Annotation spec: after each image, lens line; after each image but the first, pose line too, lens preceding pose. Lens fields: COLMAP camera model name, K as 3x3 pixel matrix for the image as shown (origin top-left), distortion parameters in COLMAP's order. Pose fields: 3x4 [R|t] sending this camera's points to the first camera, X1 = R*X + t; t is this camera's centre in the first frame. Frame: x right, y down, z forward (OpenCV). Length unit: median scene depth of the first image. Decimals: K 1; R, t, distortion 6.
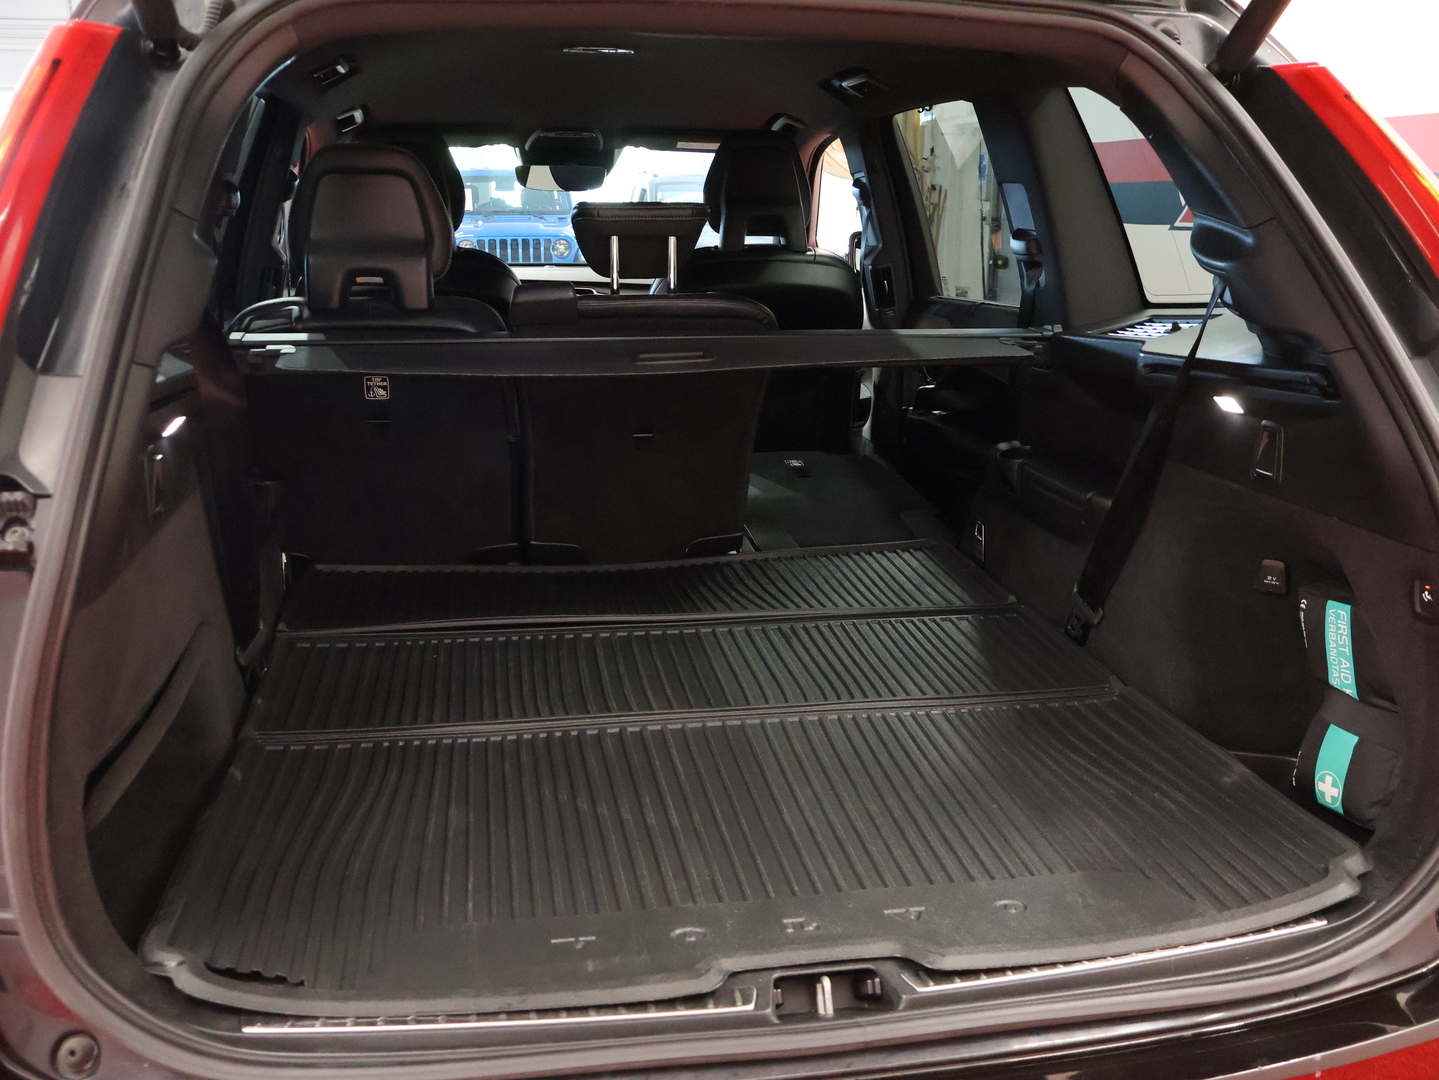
lens RADIAL K [[1317.9, 0, 719.5], [0, 1317.9, 540.0], [0, 0, 1]] dist [-0.010540, 0.011549]
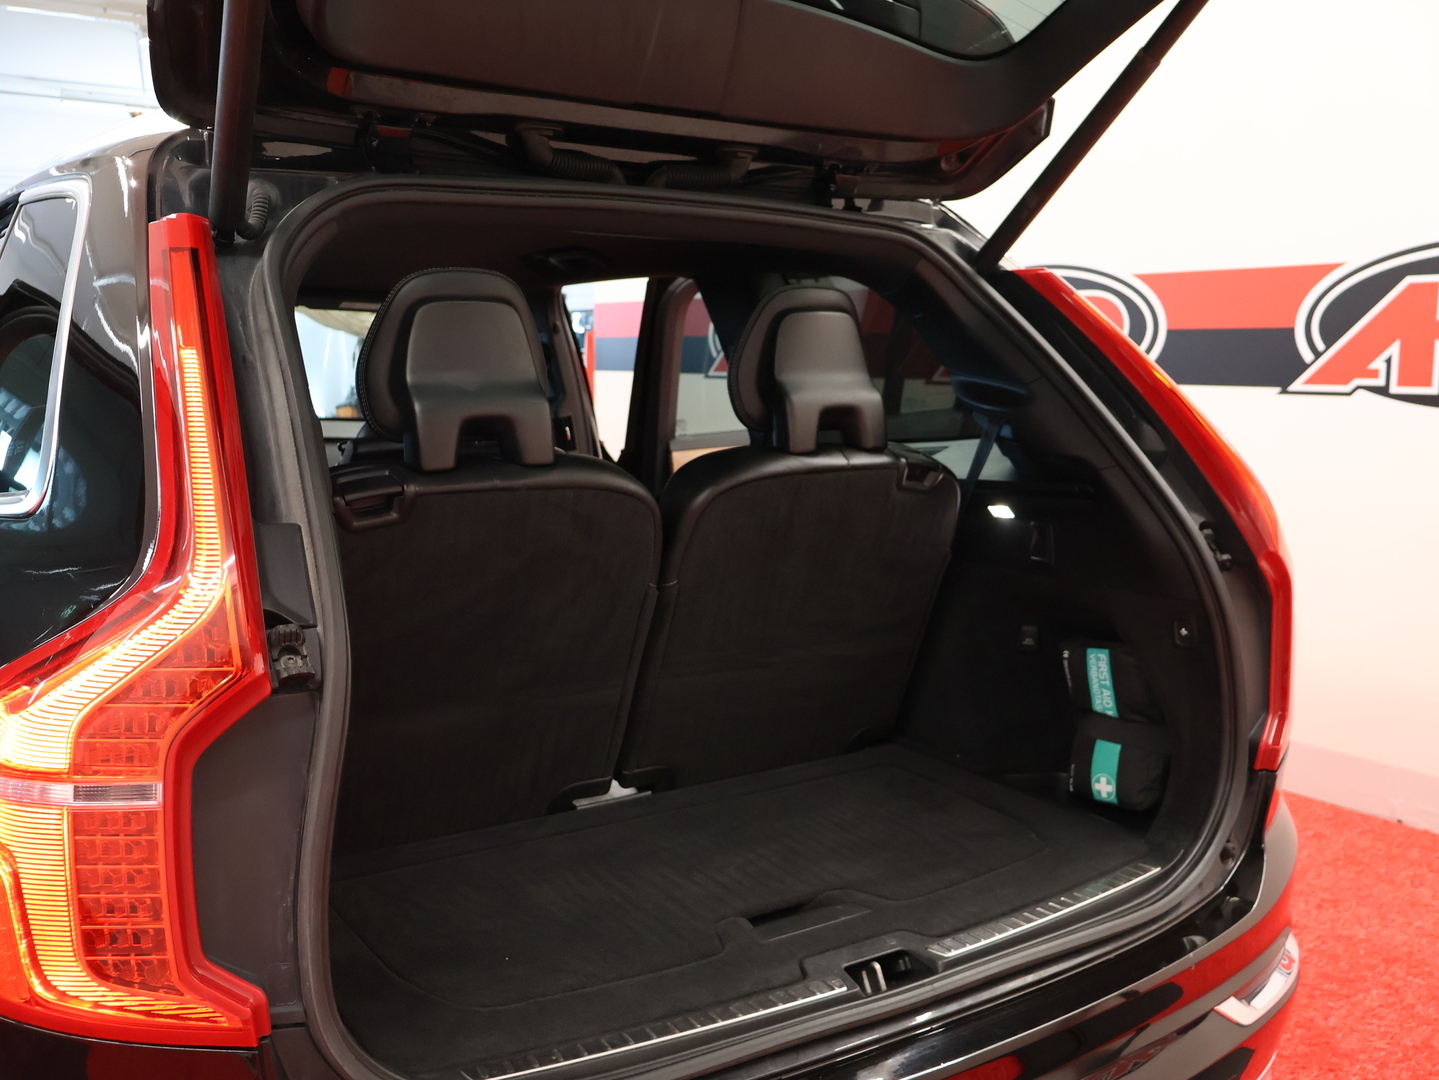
lens RADIAL K [[1317.9, 0, 719.5], [0, 1317.9, 540.0], [0, 0, 1]] dist [-0.010540, 0.011549]
pose [[0.922001, -0.055128, 0.383243, -0.415006], [0.096238, 0.991379, -0.088921, 0.018782], [-0.375037, 0.118868, 0.919357, -0.134798]]
